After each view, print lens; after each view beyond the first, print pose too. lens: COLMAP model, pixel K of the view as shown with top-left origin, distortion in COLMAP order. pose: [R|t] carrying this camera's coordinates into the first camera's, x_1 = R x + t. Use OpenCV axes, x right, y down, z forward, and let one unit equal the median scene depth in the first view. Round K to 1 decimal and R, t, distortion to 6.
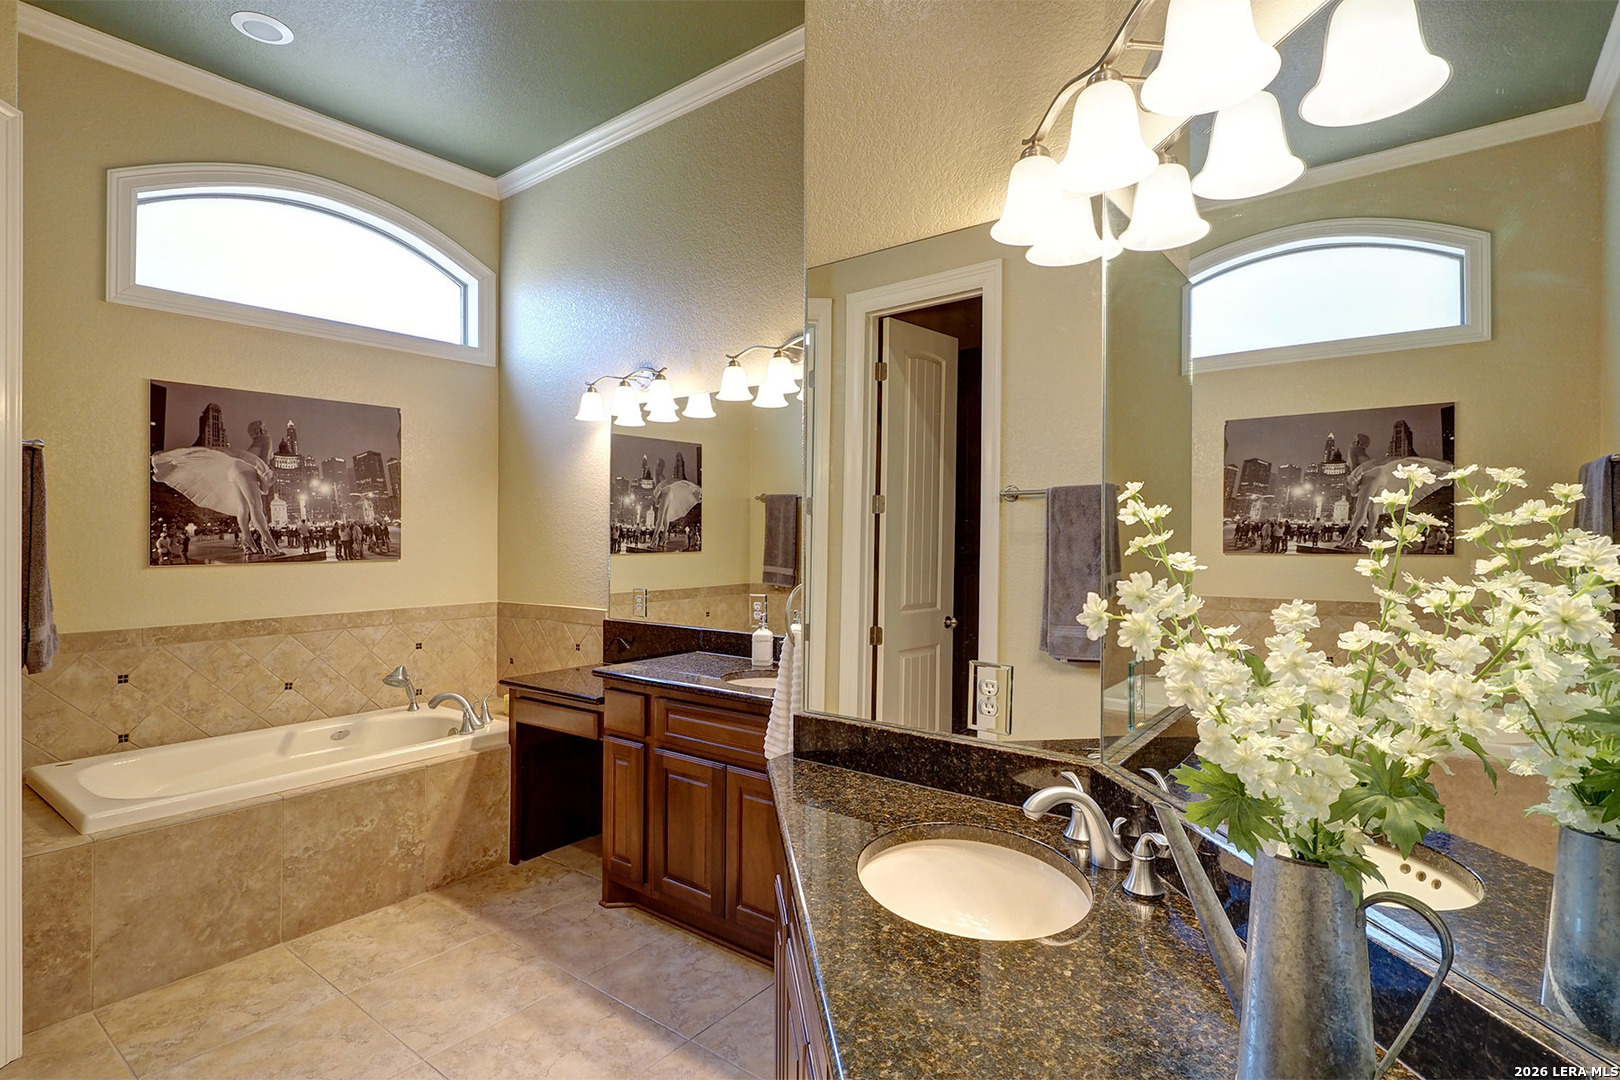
lens RADIAL K [[780.3, 0, 808.1], [0, 780.3, 530.9], [0, 0, 1]] dist [-0.009788, -0.001305]
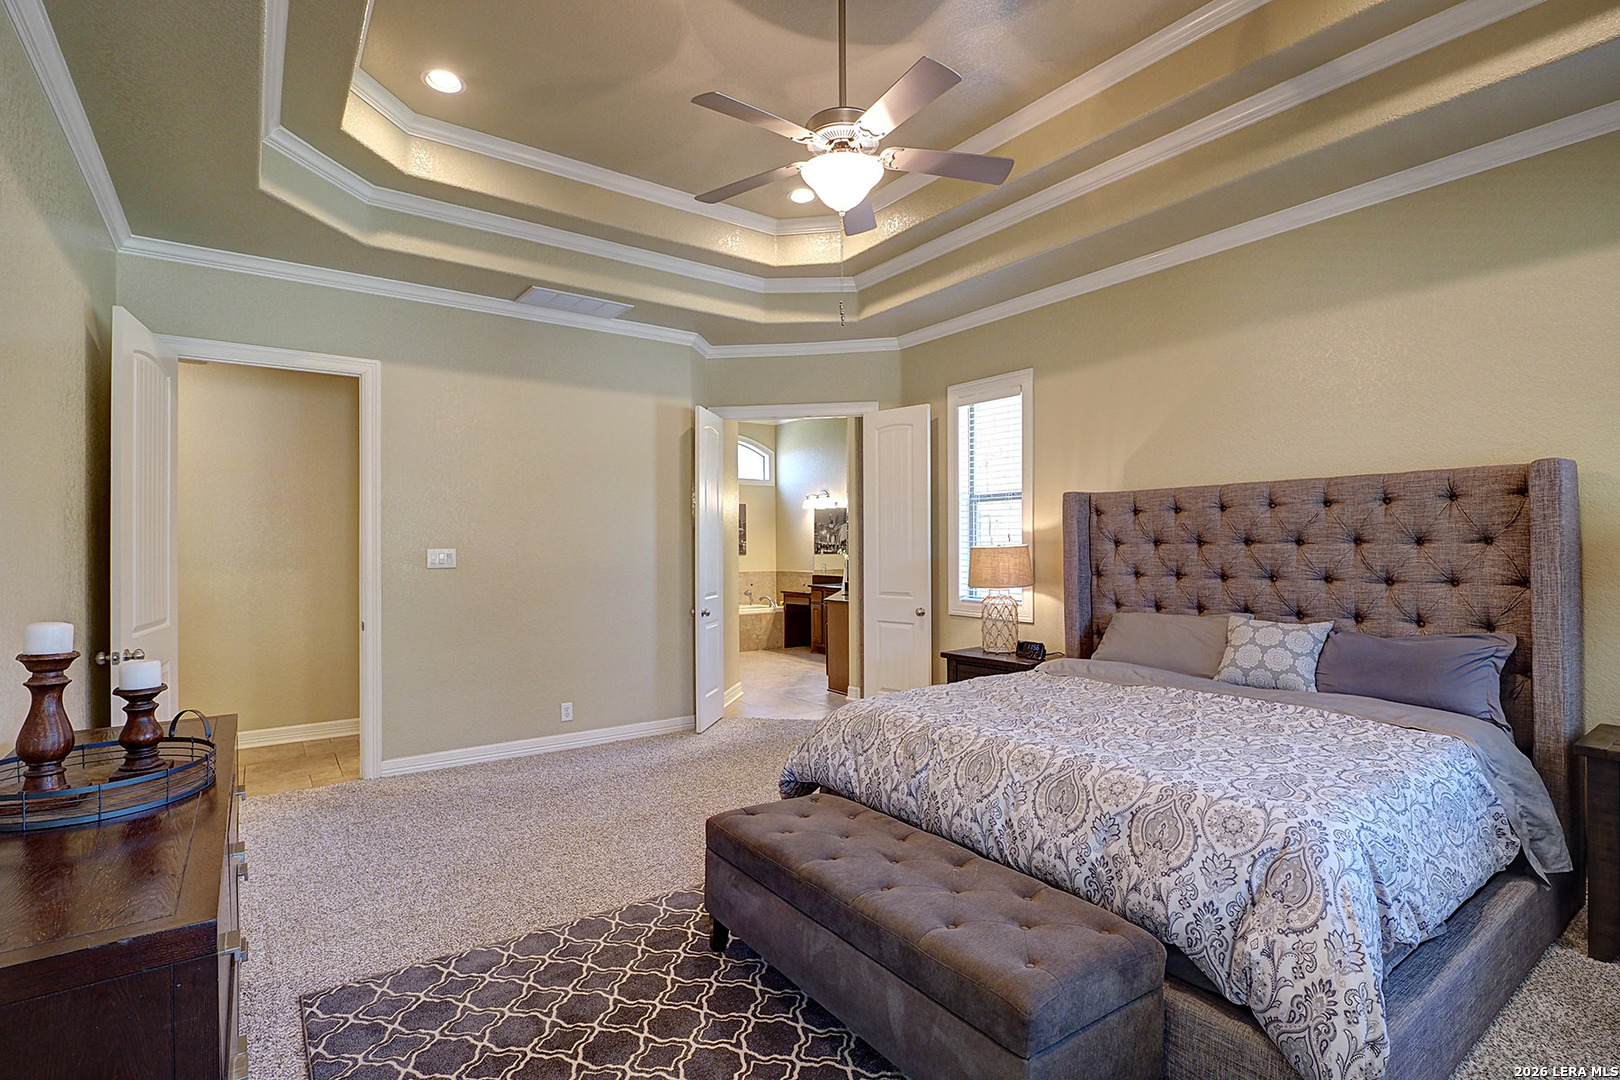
lens RADIAL K [[780.3, 0, 819.5], [0, 780.3, 539.7], [0, 0, 1]] dist [-0.009788, -0.001305]
pose [[0.965022, -0.009009, -0.262014, 0.532501], [0.007301, 0.999945, -0.007490, 0.001983], [0.262067, 0.005315, 0.965035, -1.819303]]
